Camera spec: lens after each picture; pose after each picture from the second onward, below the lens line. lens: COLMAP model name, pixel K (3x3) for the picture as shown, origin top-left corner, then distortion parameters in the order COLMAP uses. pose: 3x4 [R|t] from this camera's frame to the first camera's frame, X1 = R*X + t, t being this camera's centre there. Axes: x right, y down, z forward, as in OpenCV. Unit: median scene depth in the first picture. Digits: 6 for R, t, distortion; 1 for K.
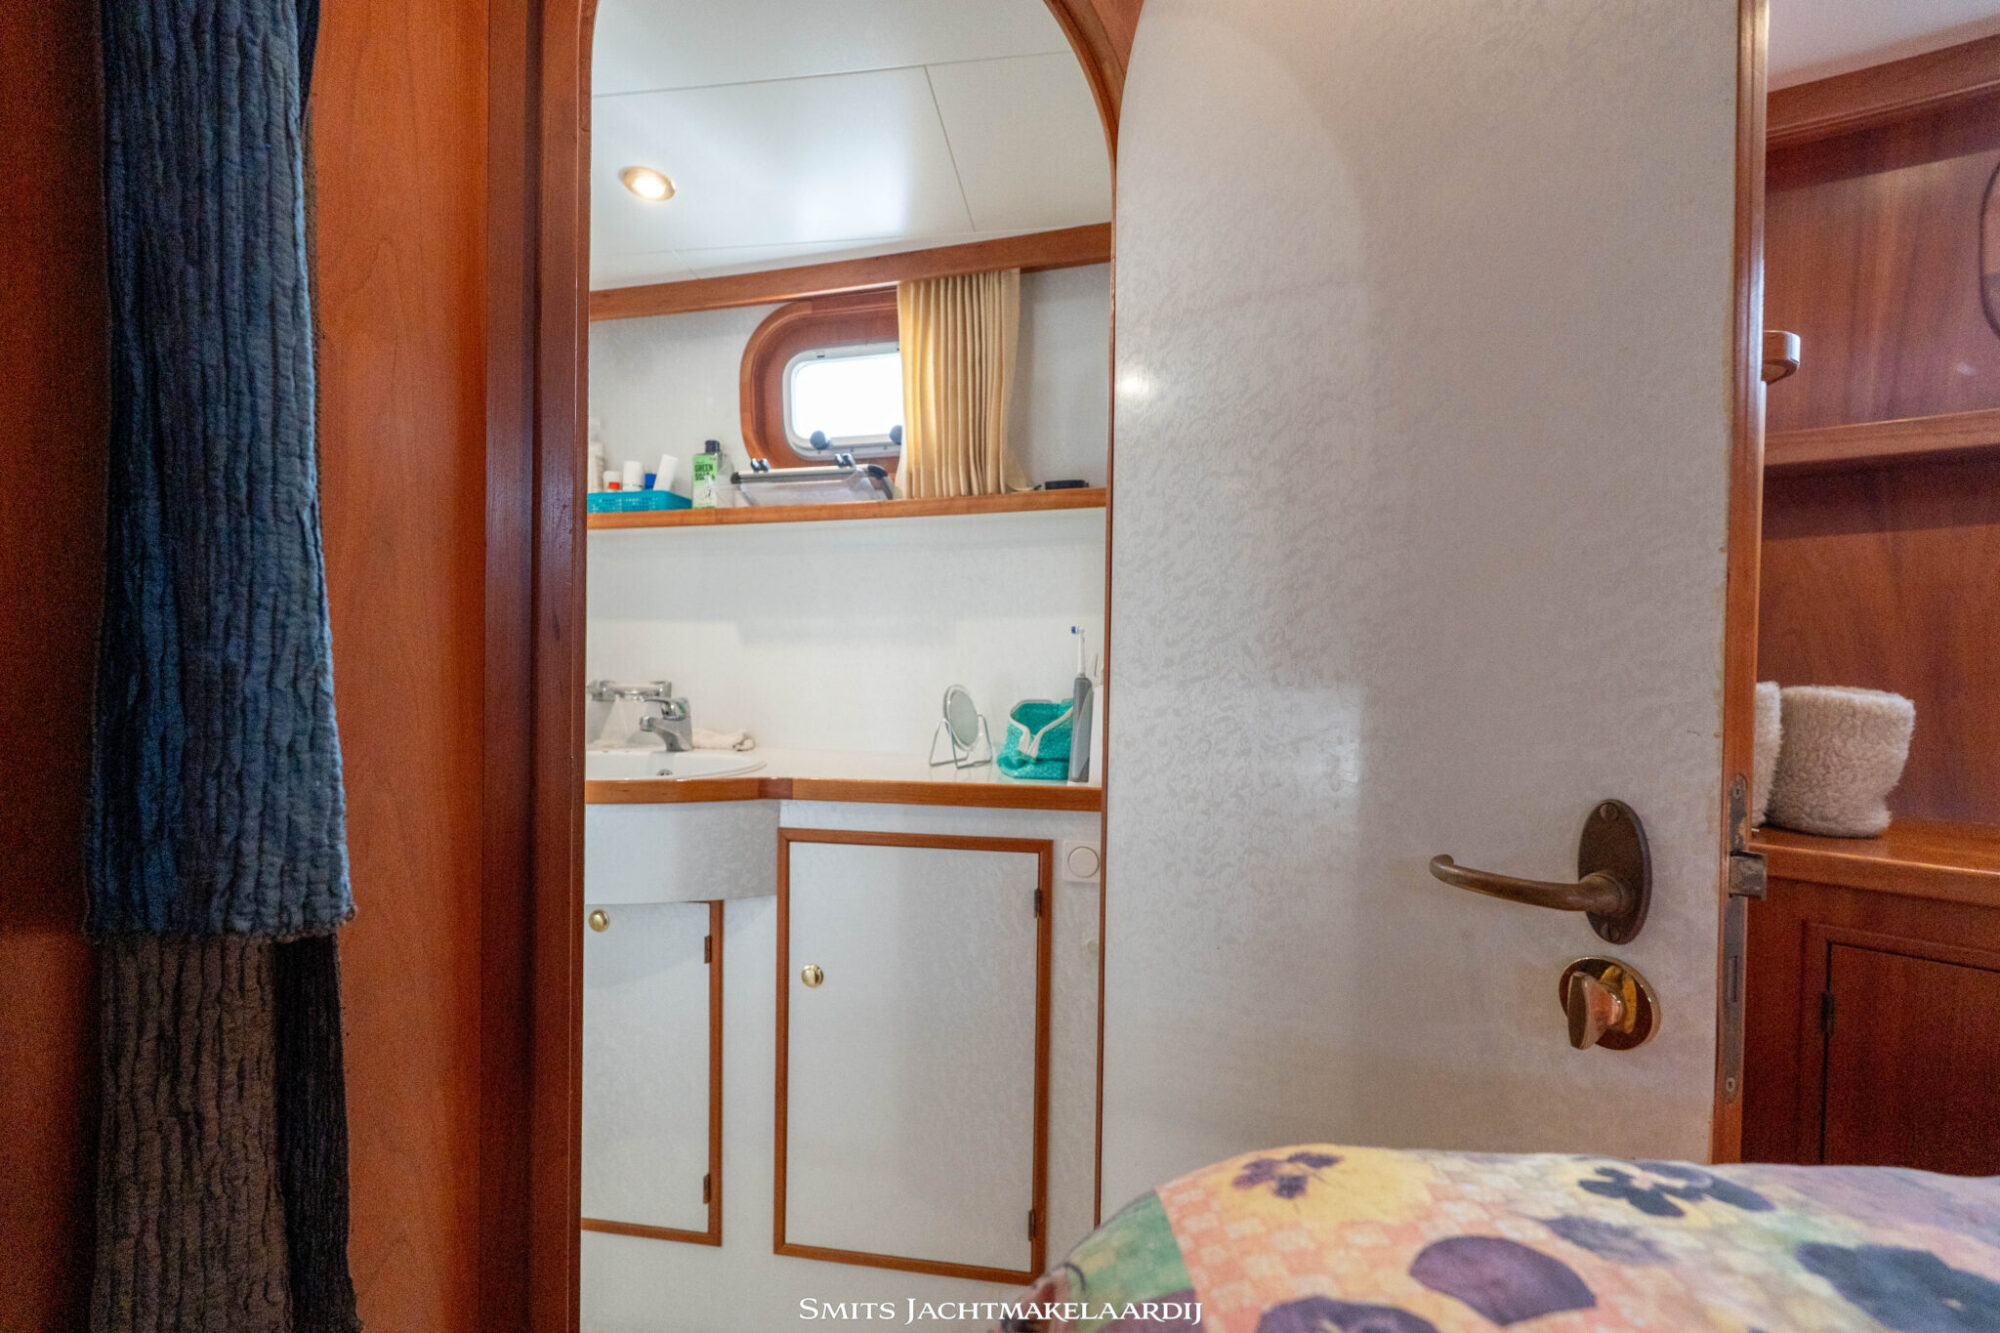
lens RADIAL K [[890.0, 0, 1004.8], [0, 890.0, 669.0], [0, 0, 1]] dist [-0.005191, 0.001851]
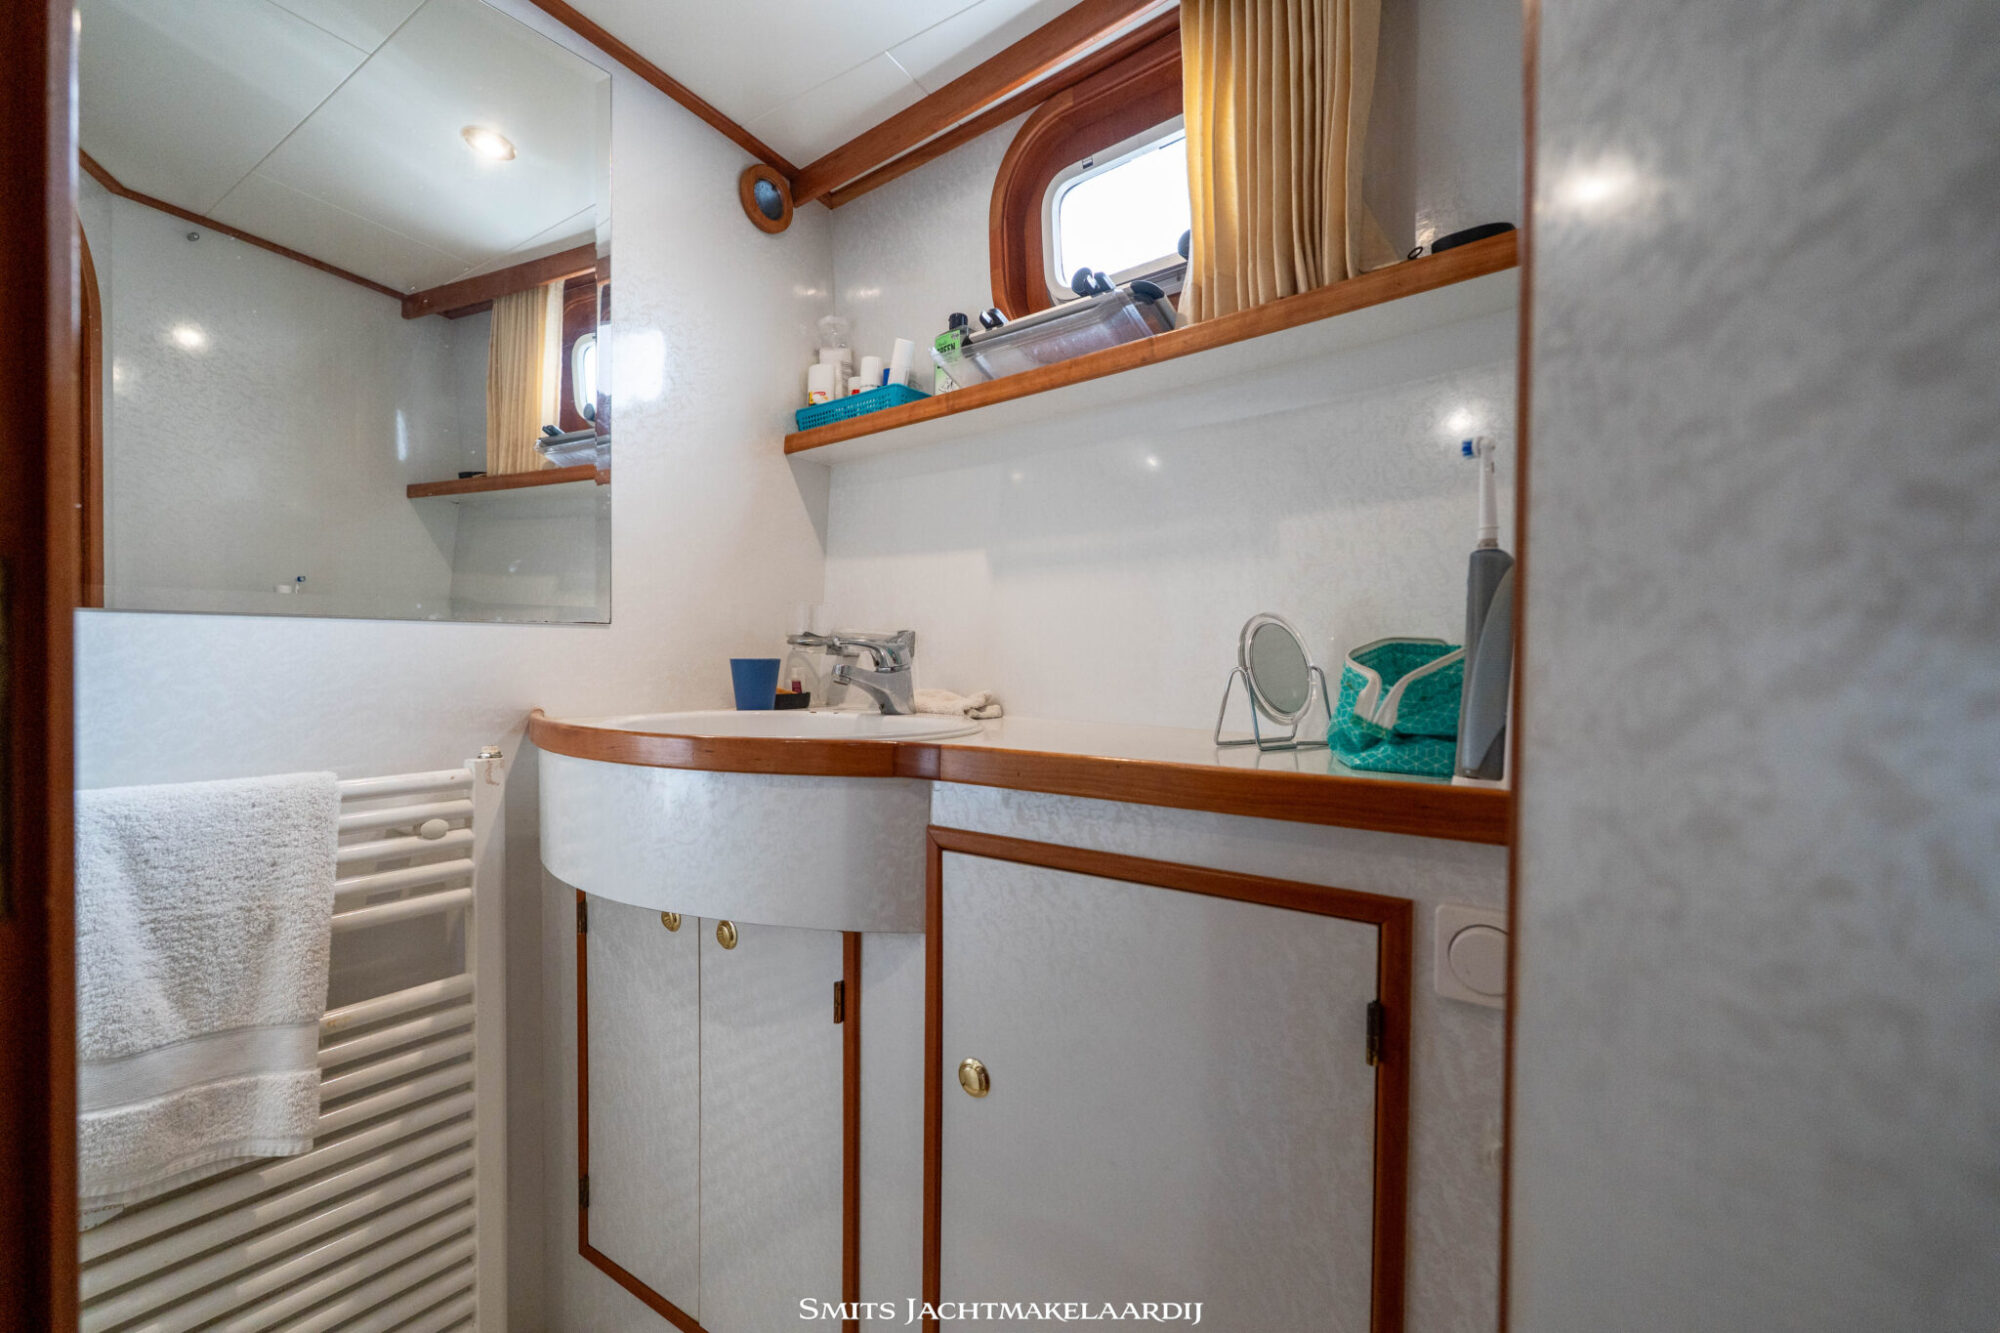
lens RADIAL K [[890.0, 0, 993.6], [0, 890.0, 668.7], [0, 0, 1]] dist [-0.005191, 0.001851]
pose [[0.891308, 0.001748, -0.453394, 0.054197], [-0.002991, 0.999993, -0.002024, 0.058069], [0.453388, 0.003160, 0.891308, 0.386726]]
